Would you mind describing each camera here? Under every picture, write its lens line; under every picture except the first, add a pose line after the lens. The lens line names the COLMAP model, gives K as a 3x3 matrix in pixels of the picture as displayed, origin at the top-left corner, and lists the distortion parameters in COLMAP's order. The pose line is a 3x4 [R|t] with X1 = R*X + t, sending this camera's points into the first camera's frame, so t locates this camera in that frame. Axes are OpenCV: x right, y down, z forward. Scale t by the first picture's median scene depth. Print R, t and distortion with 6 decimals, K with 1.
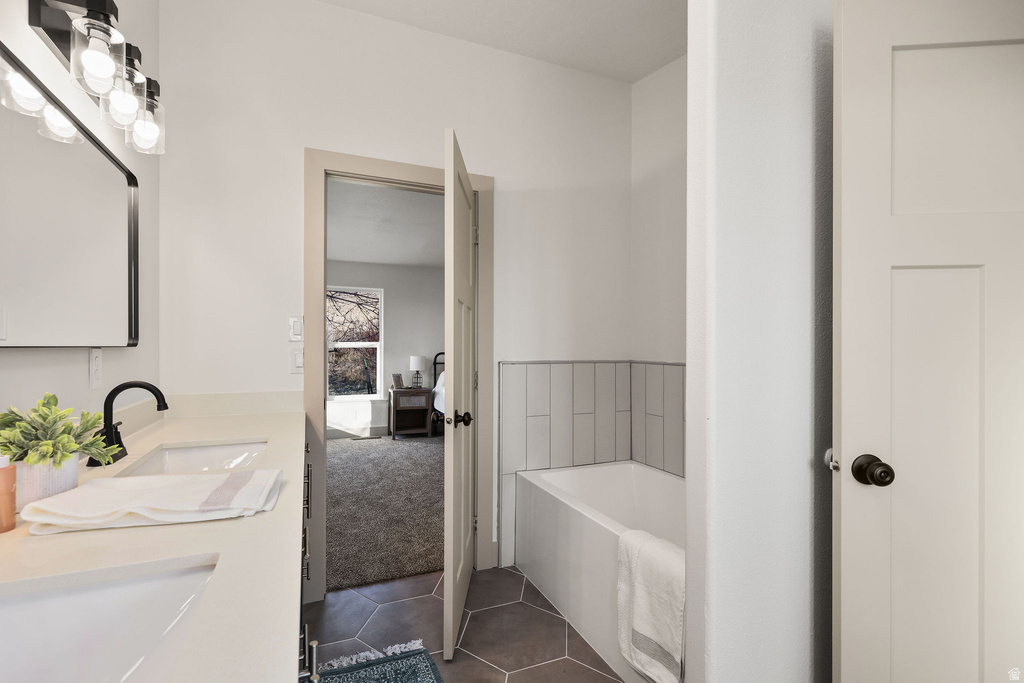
lens RADIAL K [[463.9, 0, 506.8], [0, 463.9, 346.8], [0, 0, 1]] dist [0.000413, 0.001186]
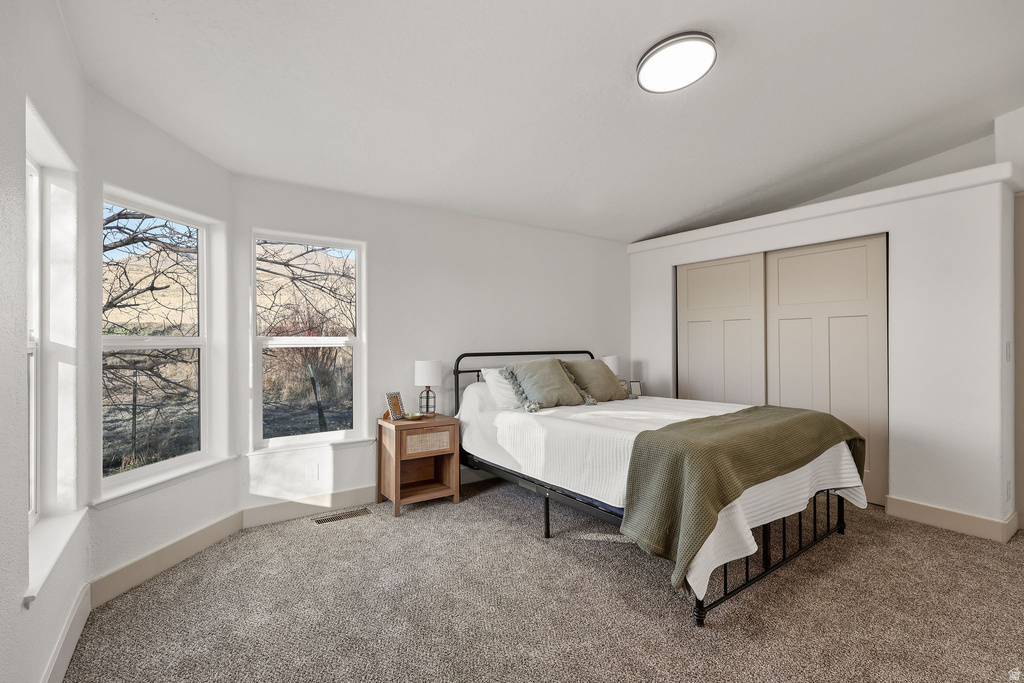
lens RADIAL K [[463.9, 0, 515.2], [0, 463.9, 336.7], [0, 0, 1]] dist [0.000413, 0.001186]
pose [[0.977706, -0.004585, 0.209931, -0.209396], [0.006490, 0.999944, -0.008385, -0.003713], [-0.209880, 0.009560, 0.977680, 0.415764]]
